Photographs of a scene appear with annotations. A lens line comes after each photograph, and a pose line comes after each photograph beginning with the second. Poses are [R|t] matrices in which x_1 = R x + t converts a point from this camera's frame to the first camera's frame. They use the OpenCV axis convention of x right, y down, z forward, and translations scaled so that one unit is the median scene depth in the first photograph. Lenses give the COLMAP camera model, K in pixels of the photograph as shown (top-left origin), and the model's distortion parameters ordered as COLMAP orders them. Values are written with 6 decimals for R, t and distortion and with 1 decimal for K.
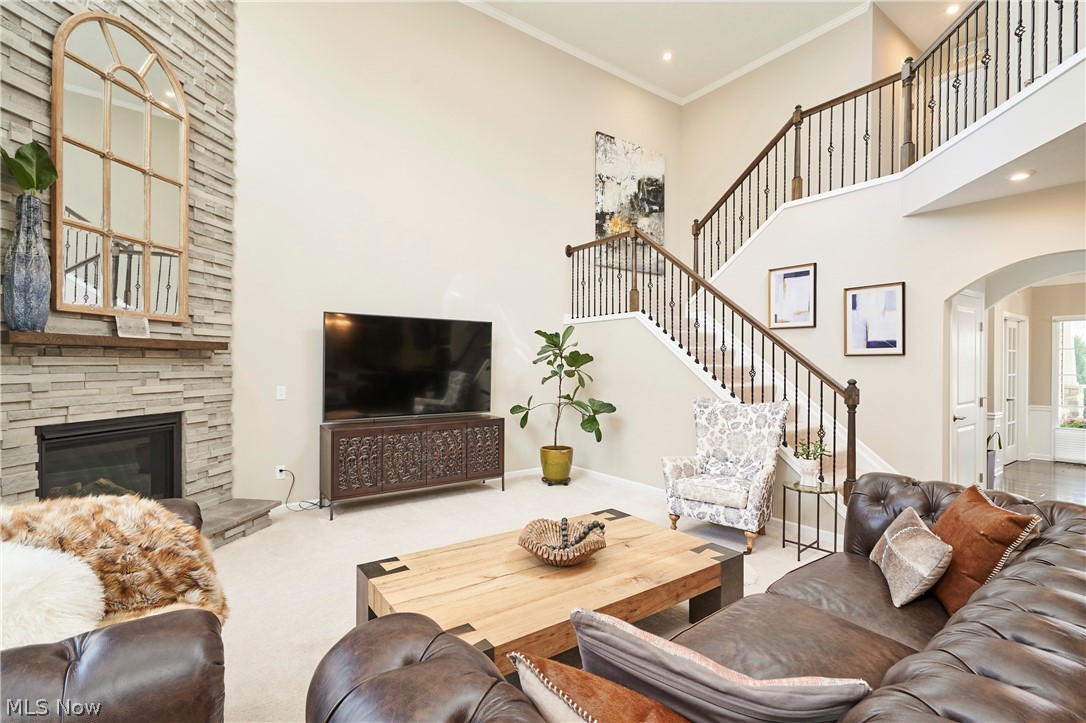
lens RADIAL K [[506.5, 0, 540.3], [0, 506.5, 367.0], [0, 0, 1]] dist [-0.001725, 0.000842]
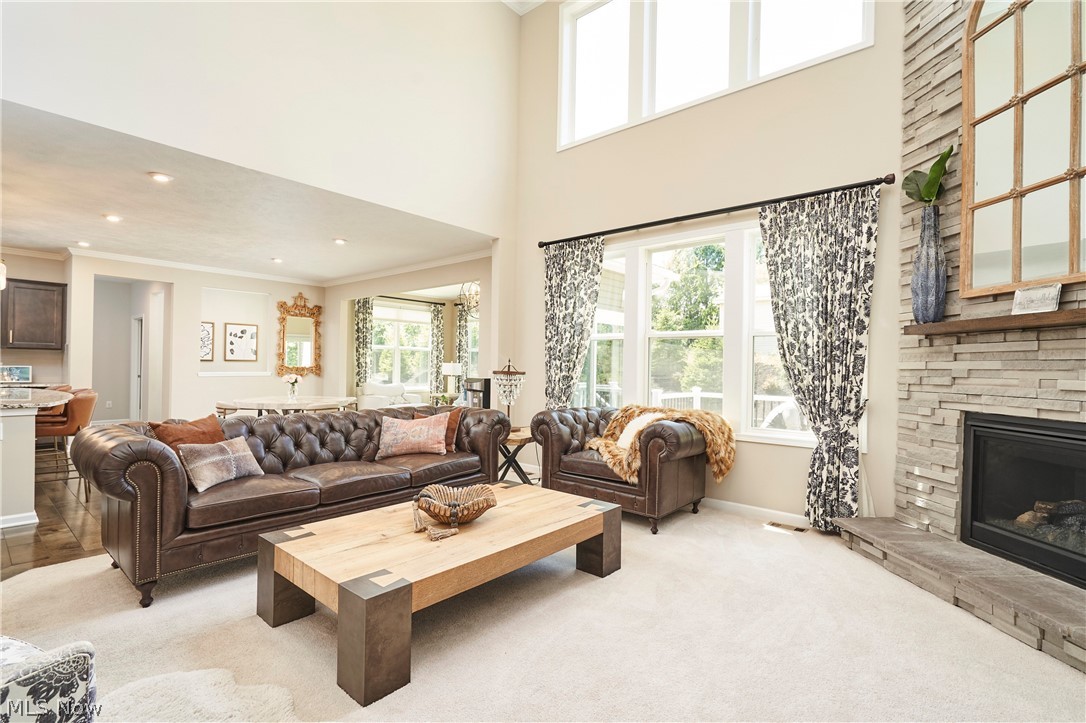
lens RADIAL K [[506.5, 0, 549.1], [0, 506.5, 367.2], [0, 0, 1]] dist [-0.001725, 0.000842]
pose [[-0.969259, -0.017766, -0.245402, 0.078046], [-0.021070, 0.999719, 0.010848, 0.025186], [0.245140, 0.015685, -0.969361, 1.348834]]
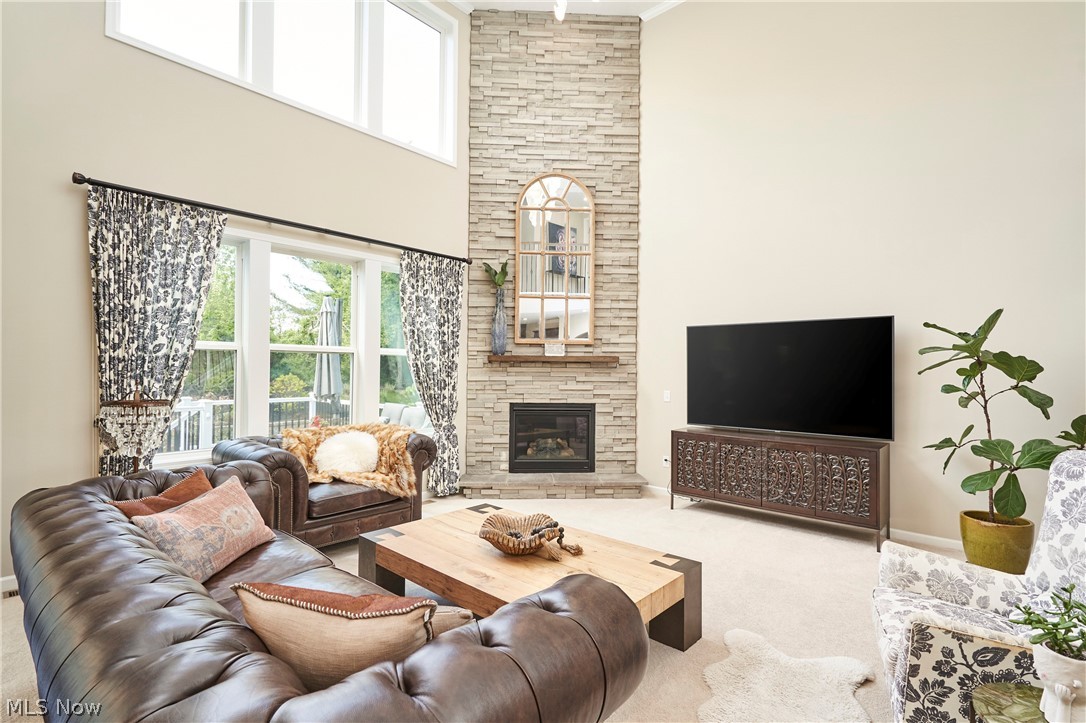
lens RADIAL K [[506.5, 0, 543.6], [0, 506.5, 369.2], [0, 0, 1]] dist [-0.001725, 0.000842]
pose [[0.209857, -0.005235, -0.977718, 0.719836], [-0.015143, 0.999848, -0.008604, 0.001576], [0.977615, 0.016611, 0.209746, 0.527887]]
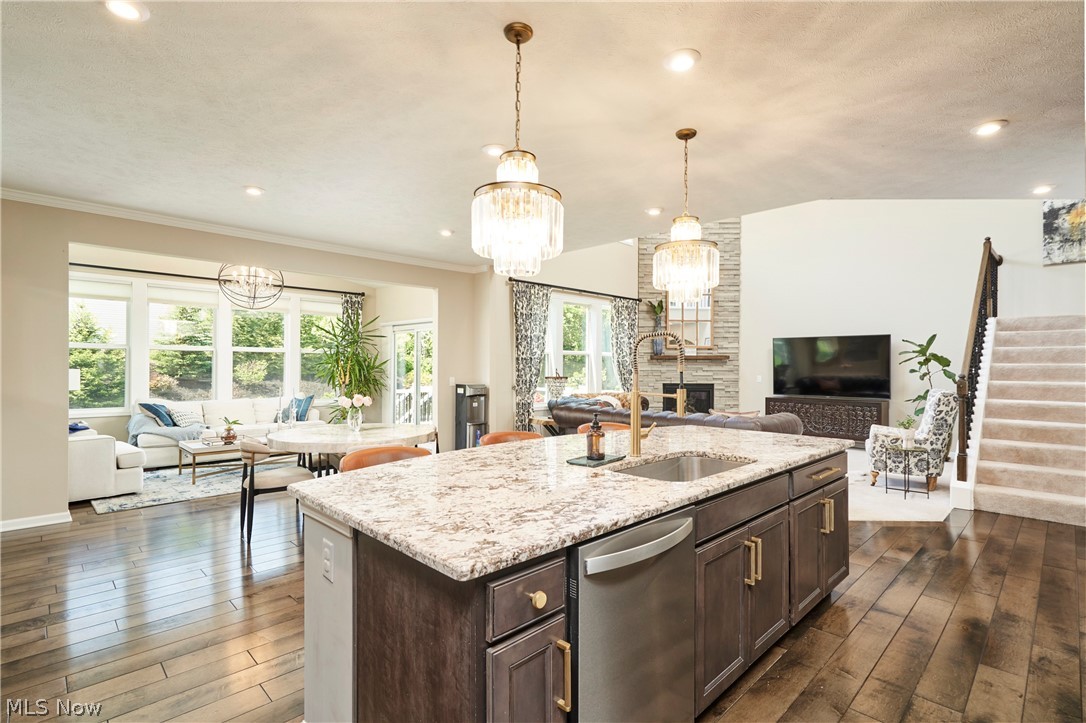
lens RADIAL K [[506.5, 0, 548.5], [0, 506.5, 366.0], [0, 0, 1]] dist [-0.001725, 0.000842]
pose [[0.157452, -0.005011, -0.987514, 1.619723], [-0.011333, 0.999912, -0.006881, 0.026177], [0.987462, 0.012275, 0.157382, -0.200670]]
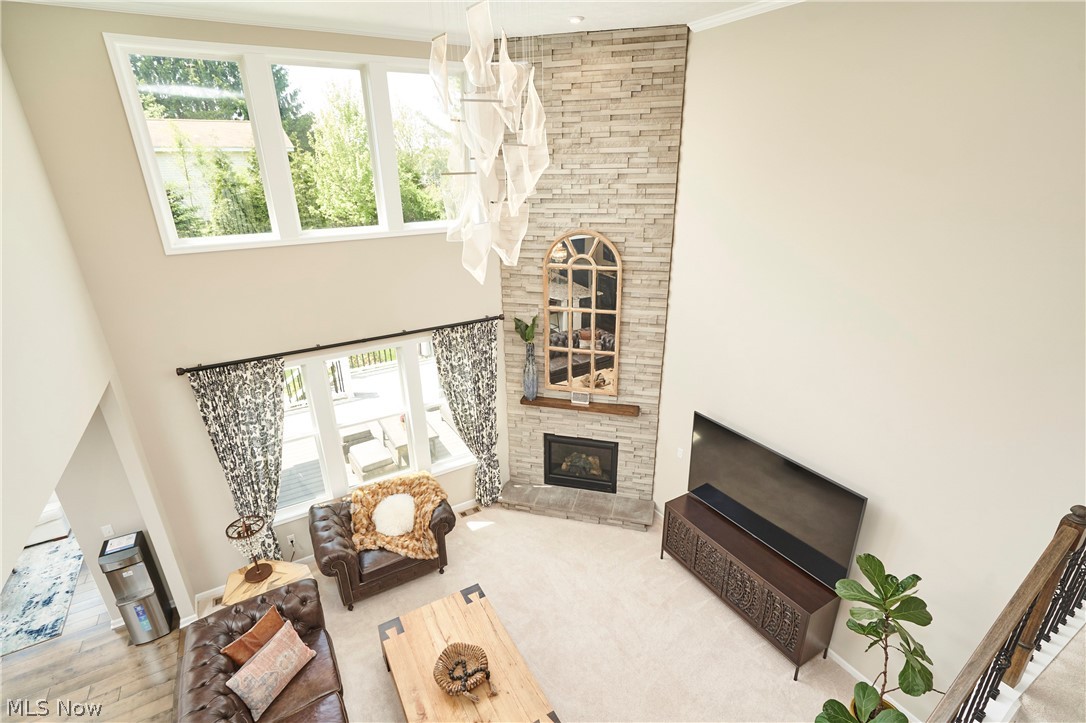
lens RADIAL K [[506.5, 0, 545.4], [0, 506.5, 367.8], [0, 0, 1]] dist [-0.001725, 0.000842]
pose [[-0.097839, 0.366502, -0.925259, 0.747494], [0.005335, 0.929899, 0.367776, -0.737534], [0.995188, 0.031046, -0.092936, 0.898483]]
